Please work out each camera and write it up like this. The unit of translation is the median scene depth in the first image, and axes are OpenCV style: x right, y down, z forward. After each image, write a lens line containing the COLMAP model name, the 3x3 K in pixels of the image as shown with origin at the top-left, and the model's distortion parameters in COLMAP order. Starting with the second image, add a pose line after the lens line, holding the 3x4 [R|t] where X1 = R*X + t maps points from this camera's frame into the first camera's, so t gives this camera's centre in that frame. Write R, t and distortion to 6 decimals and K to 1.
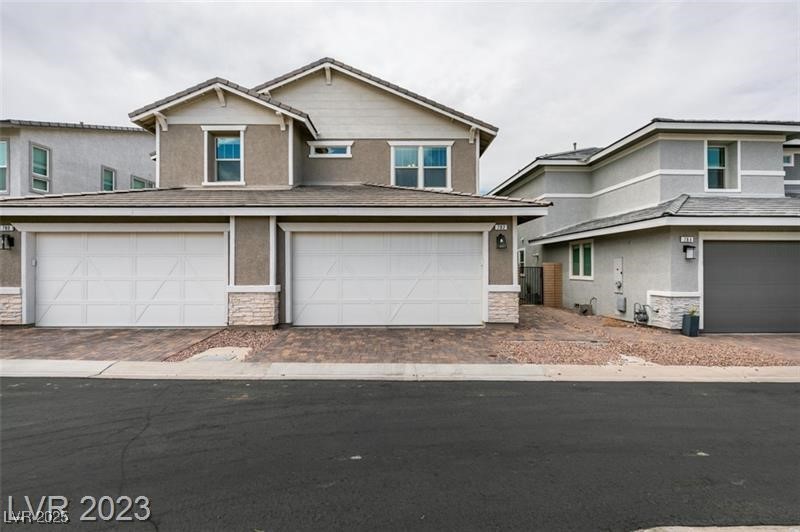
lens RADIAL K [[356.9, 0, 398.7], [0, 356.9, 267.1], [0, 0, 1]] dist [0.007224, -0.000804]
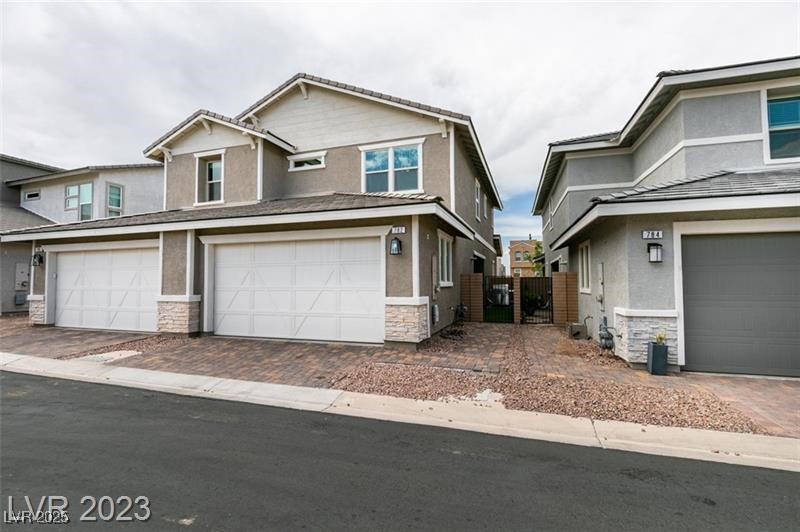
lens RADIAL K [[372.7, 0, 400.0], [0, 372.7, 266.0], [0, 0, 1]] dist [0.000642, 0.000079]
pose [[0.945375, -0.017371, -0.325522, 0.439670], [0.004447, 0.999174, -0.040402, 0.008891], [0.325955, 0.036748, 0.944671, 0.116216]]
